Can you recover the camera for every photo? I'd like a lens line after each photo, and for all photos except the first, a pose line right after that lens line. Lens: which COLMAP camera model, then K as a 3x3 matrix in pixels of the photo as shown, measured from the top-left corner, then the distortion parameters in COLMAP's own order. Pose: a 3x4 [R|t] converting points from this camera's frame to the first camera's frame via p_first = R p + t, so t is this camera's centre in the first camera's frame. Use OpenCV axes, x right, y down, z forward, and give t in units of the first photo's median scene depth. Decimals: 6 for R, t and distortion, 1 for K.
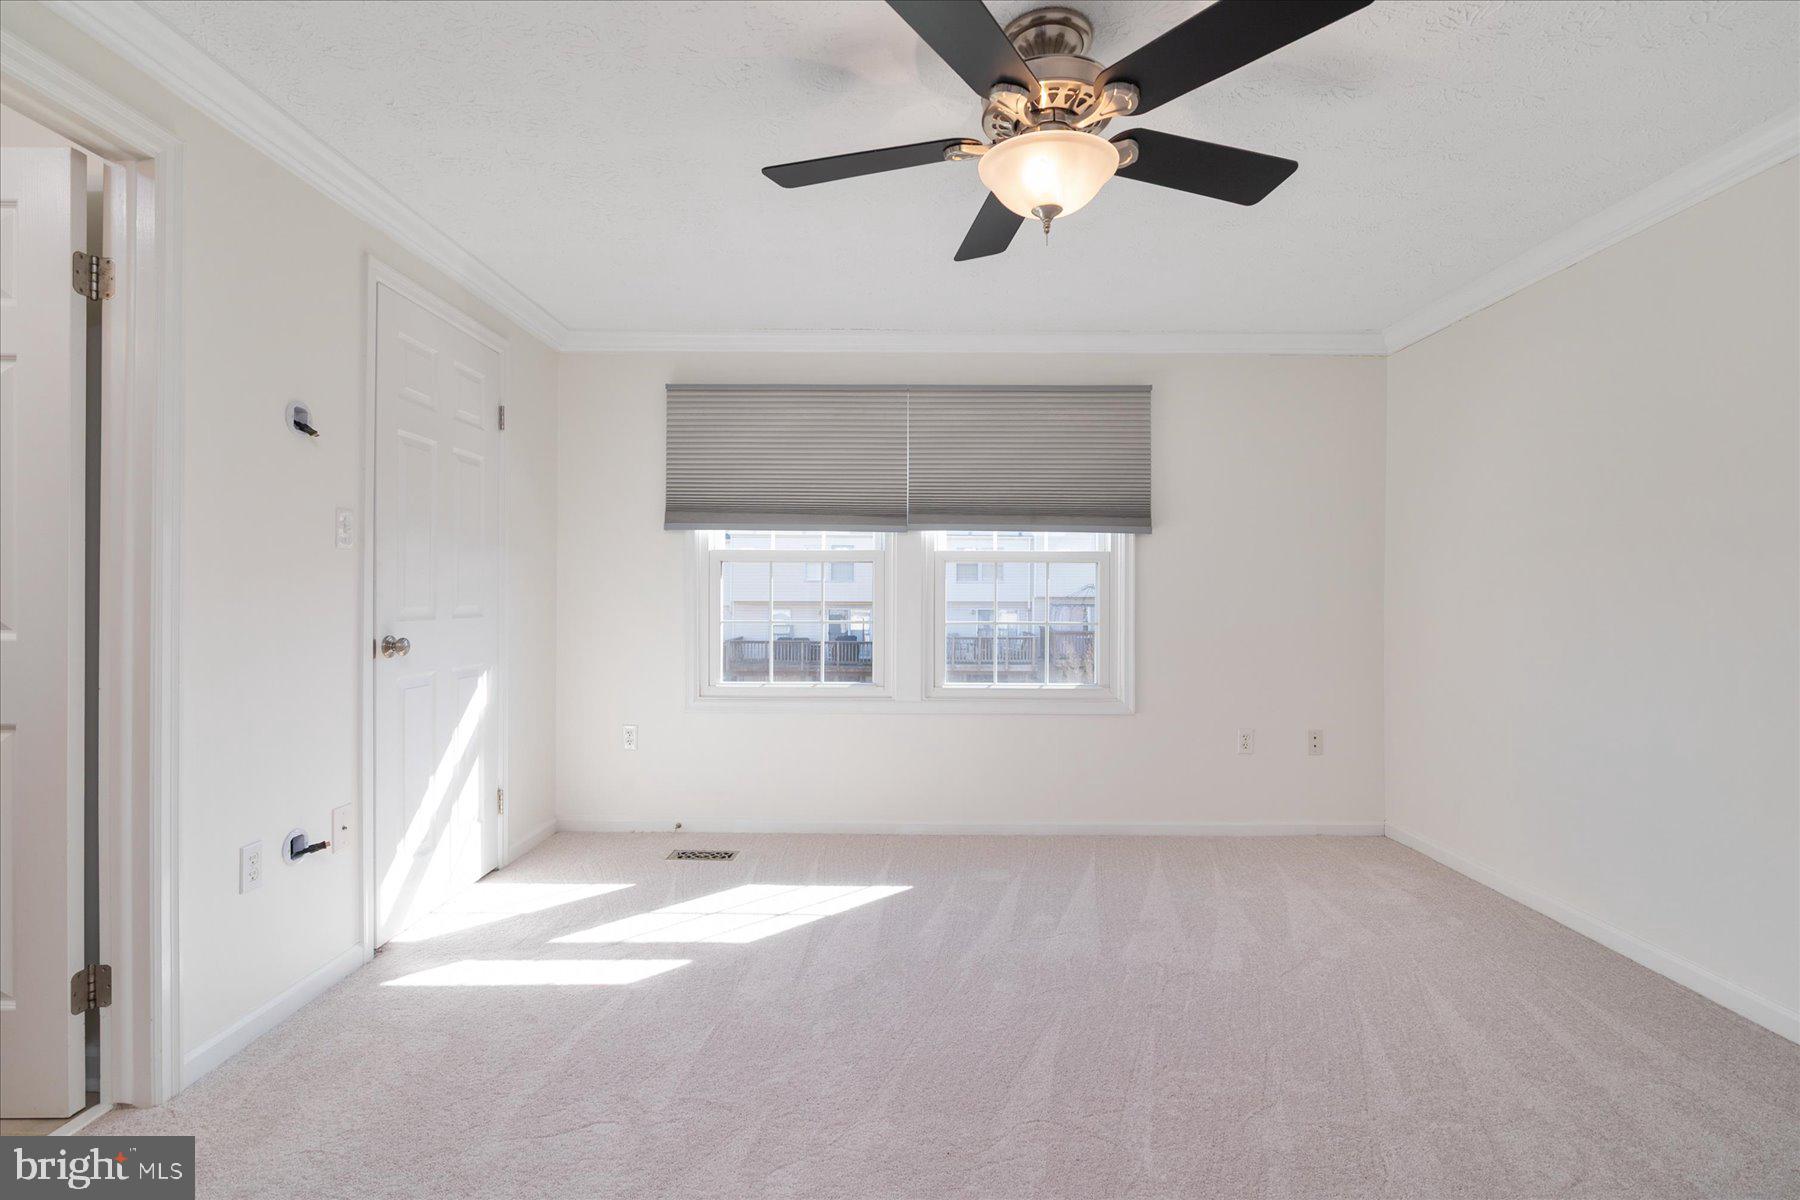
lens RADIAL K [[828.4, 0, 898.2], [0, 828.4, 592.6], [0, 0, 1]] dist [-0.001747, -0.000296]
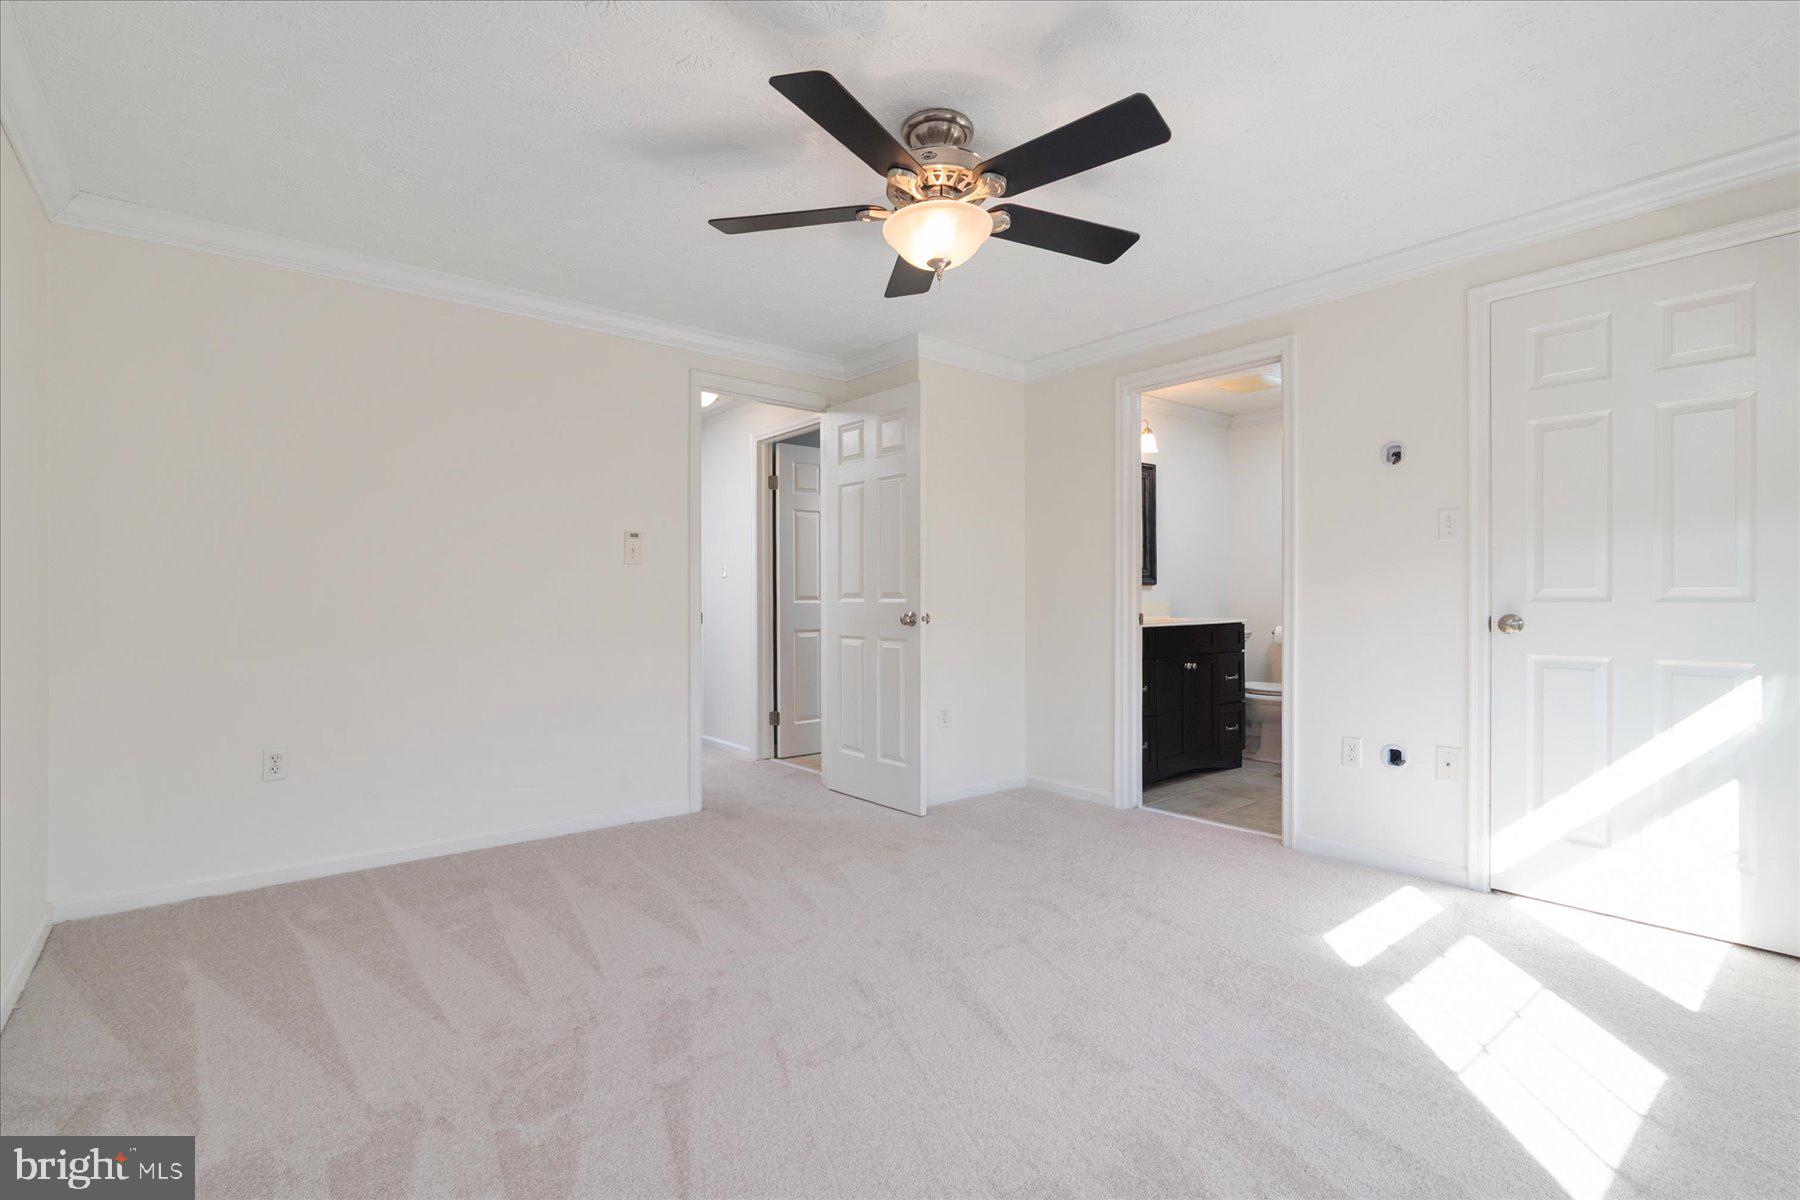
lens RADIAL K [[828.4, 0, 898.2], [0, 828.4, 592.6], [0, 0, 1]] dist [-0.001747, -0.000296]
pose [[-0.756446, 0.006246, -0.654027, 0.718878], [0.004762, 0.999980, 0.004043, 0.016111], [0.654039, -0.000056, -0.756461, 1.319226]]
